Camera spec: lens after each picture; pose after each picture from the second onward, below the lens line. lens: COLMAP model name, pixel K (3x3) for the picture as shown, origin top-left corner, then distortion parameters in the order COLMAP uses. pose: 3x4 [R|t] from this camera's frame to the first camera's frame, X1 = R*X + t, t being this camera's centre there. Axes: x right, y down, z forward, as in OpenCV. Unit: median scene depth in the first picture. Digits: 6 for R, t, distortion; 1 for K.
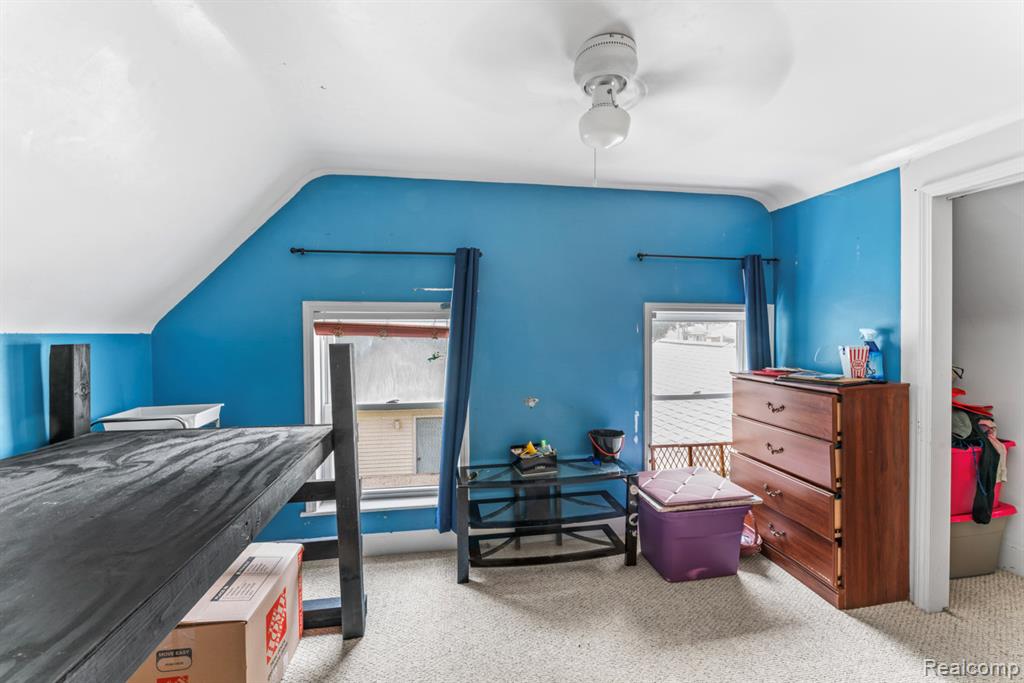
lens RADIAL K [[411.3, 0, 513.6], [0, 411.3, 336.1], [0, 0, 1]] dist [-0.000470, -0.000003]
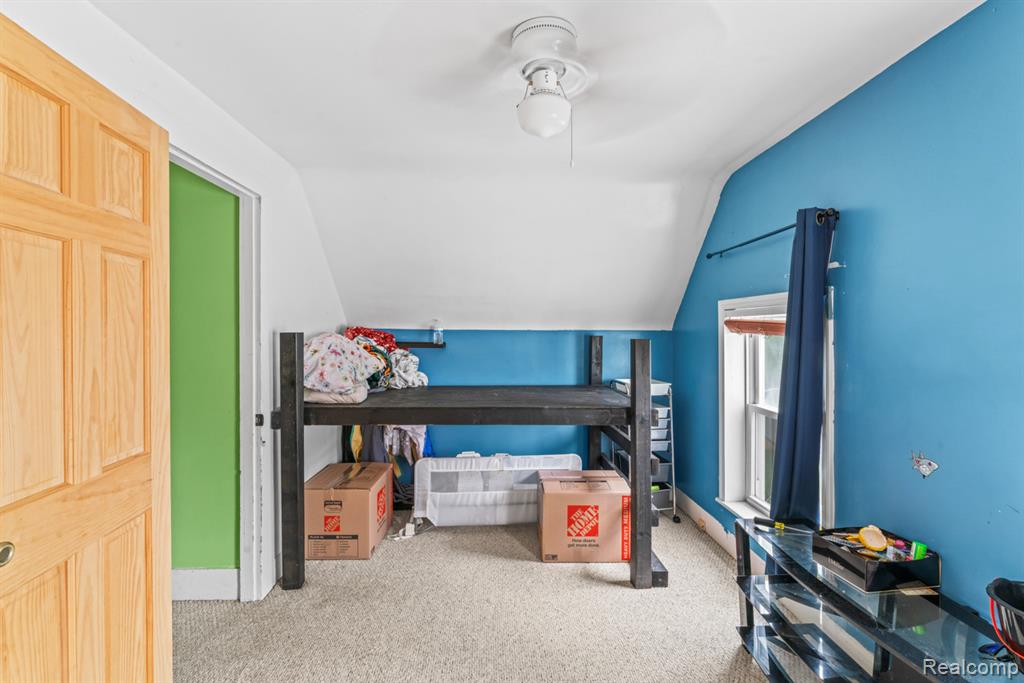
lens RADIAL K [[459.8, 0, 510.9], [0, 459.8, 335.6], [0, 0, 1]] dist [0.000948, 0.000015]
pose [[-0.114054, 0.014415, -0.993370, 0.737085], [-0.013003, 0.999787, 0.016001, -0.005828], [0.993389, 0.014742, -0.113842, 0.600038]]
